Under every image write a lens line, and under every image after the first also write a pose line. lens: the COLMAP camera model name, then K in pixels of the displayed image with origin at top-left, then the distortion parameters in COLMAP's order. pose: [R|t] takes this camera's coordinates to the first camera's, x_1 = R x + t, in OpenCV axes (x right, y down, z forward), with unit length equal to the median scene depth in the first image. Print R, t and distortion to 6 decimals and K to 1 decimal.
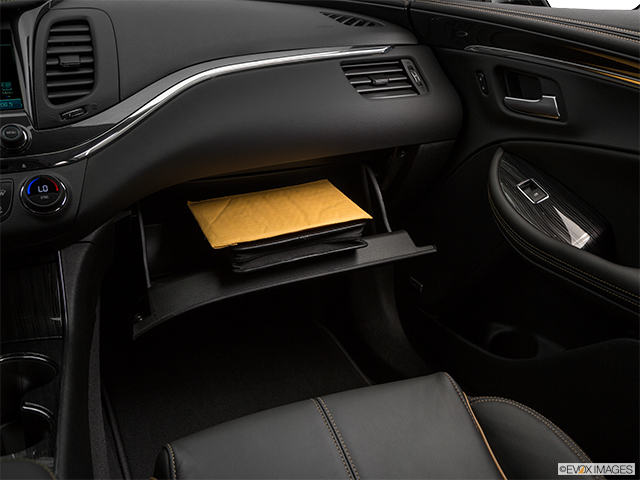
lens RADIAL K [[676.5, 0, 319.5], [0, 676.5, 238.1], [0, 0, 1]] dist [0.001718, 0.000000]
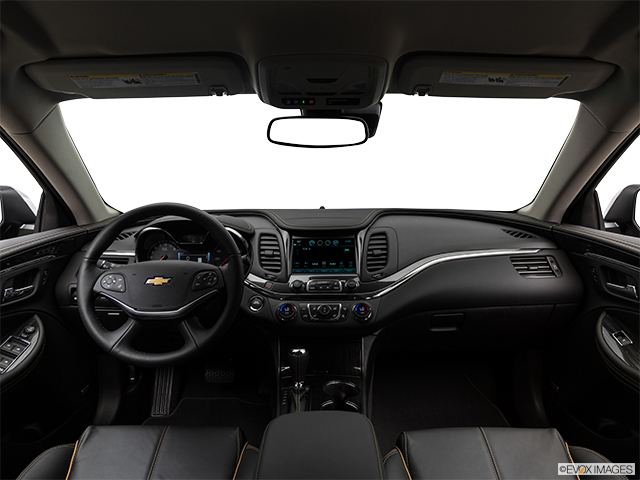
lens RADIAL K [[462.2, 0, 323.3], [0, 462.2, 246.0], [0, 0, 1]] dist [-0.035404, 0.027671]
pose [[0.920956, 0.054474, -0.385840, 0.051768], [-0.134328, 0.973868, -0.183132, 0.020082], [0.365781, 0.220486, 0.904207, -0.429209]]
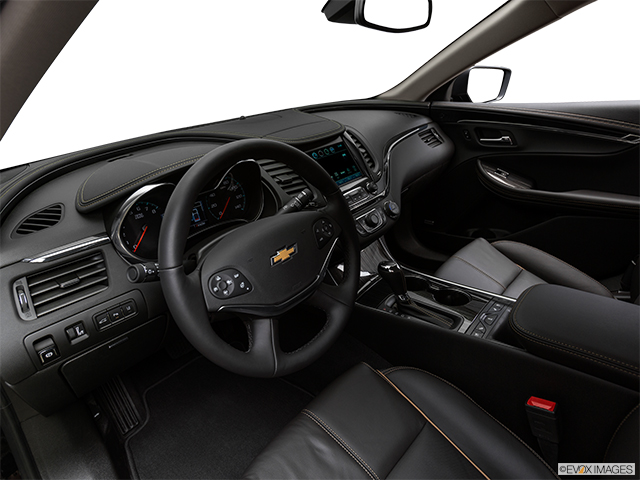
lens RADIAL K [[369.3, 0, 314.1], [0, 369.3, 241.7], [0, 0, 1]] dist [-0.019094, 0.001038]
pose [[0.910399, -0.238723, 0.337913, -0.963361], [0.214320, 0.970733, 0.108371, -0.131171], [-0.353894, -0.026240, 0.934917, -0.098141]]
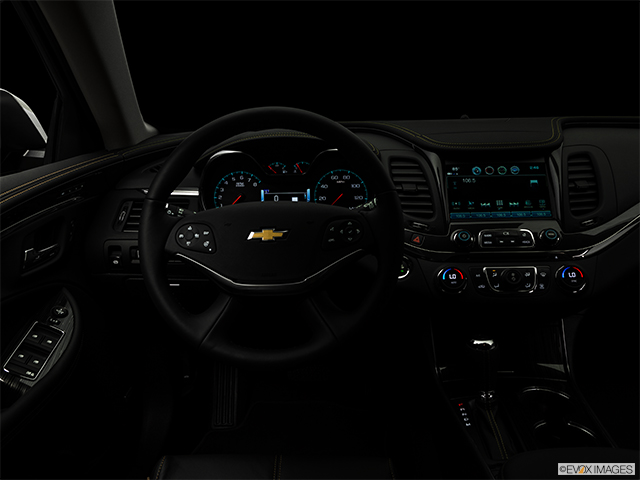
lens RADIAL K [[621.9, 0, 316.5], [0, 621.9, 246.2], [0, 0, 1]] dist [-0.025169, 0.000000]
pose [[0.898378, 0.086415, -0.430638, -0.288535], [-0.129683, 0.988931, -0.072092, 0.027337], [0.419641, 0.120612, 0.899641, -0.355817]]
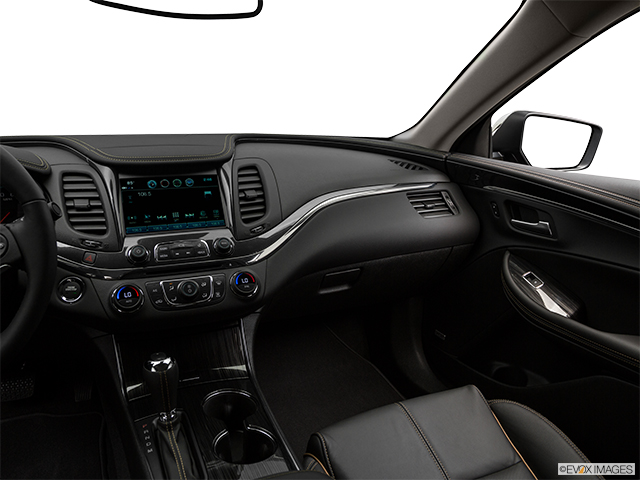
lens RADIAL K [[473.0, 0, 322.7], [0, 473.0, 241.1], [0, 0, 1]] dist [-0.112077, 0.025328]
pose [[0.998662, 0.019891, 0.047730, -0.245761], [-0.015412, 0.995598, -0.092447, -0.056317], [-0.049359, 0.091588, 0.994573, -0.063349]]
